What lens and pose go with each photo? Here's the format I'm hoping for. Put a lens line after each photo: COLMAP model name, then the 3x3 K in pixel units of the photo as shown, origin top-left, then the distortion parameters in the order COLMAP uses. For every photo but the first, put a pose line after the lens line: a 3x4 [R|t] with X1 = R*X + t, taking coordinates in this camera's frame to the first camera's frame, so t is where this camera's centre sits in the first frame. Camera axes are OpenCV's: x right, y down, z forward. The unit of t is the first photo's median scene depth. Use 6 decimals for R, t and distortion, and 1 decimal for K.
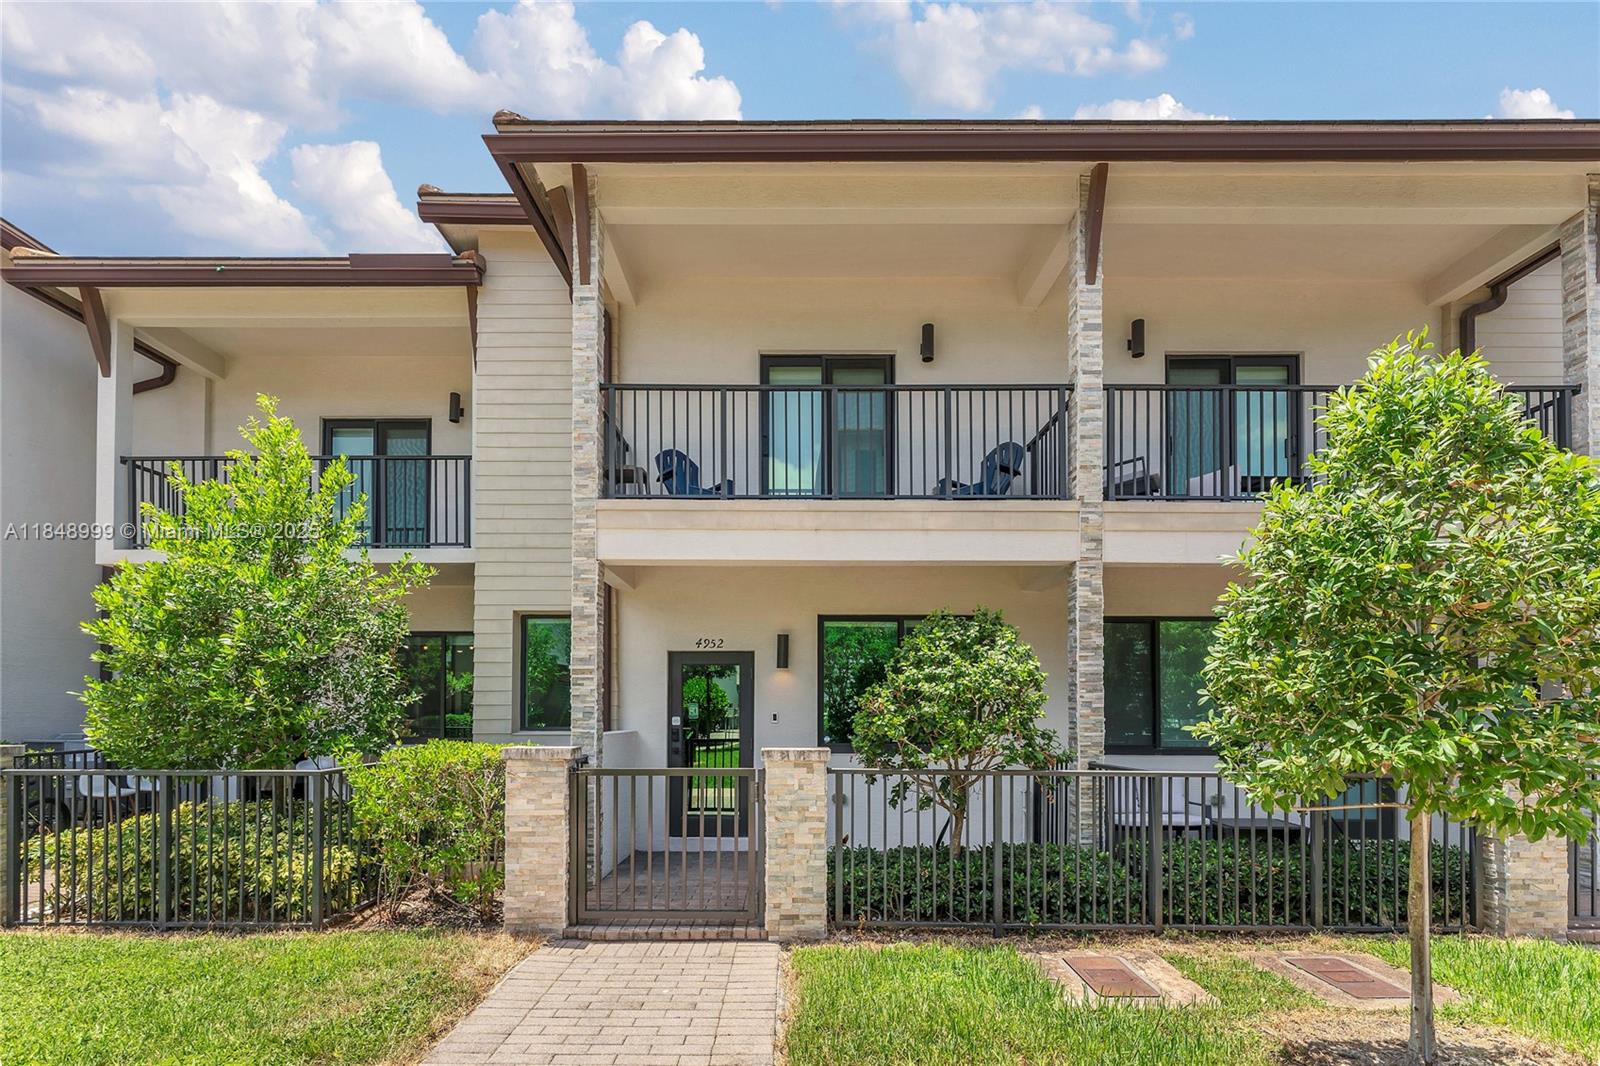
lens RADIAL K [[742.1, 0, 799.3], [0, 742.1, 645.8], [0, 0, 1]] dist [0.000338, 0.000026]
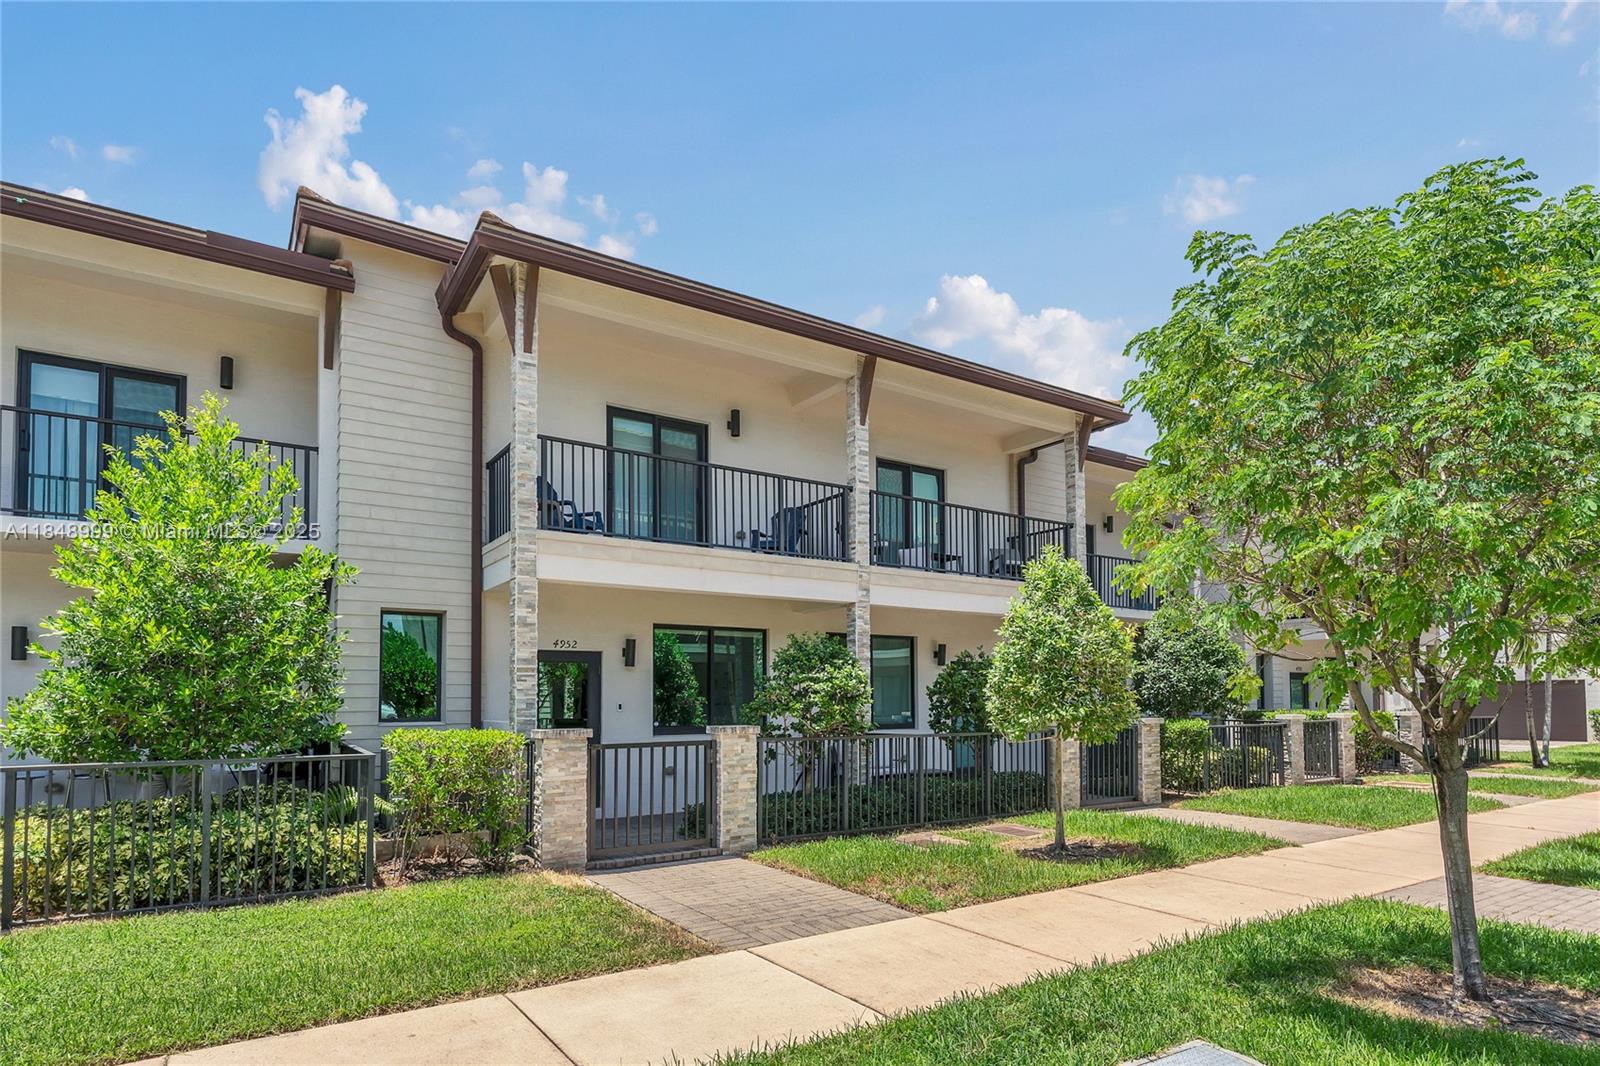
lens RADIAL K [[872.1, 0, 800.0], [0, 872.1, 533.0], [0, 0, 1]] dist [-0.004088, -0.001741]
pose [[0.840383, 0.095587, 0.533497, -0.704608], [-0.040389, 0.992633, -0.114230, -0.043890], [-0.540486, 0.074450, 0.838053, -0.476111]]
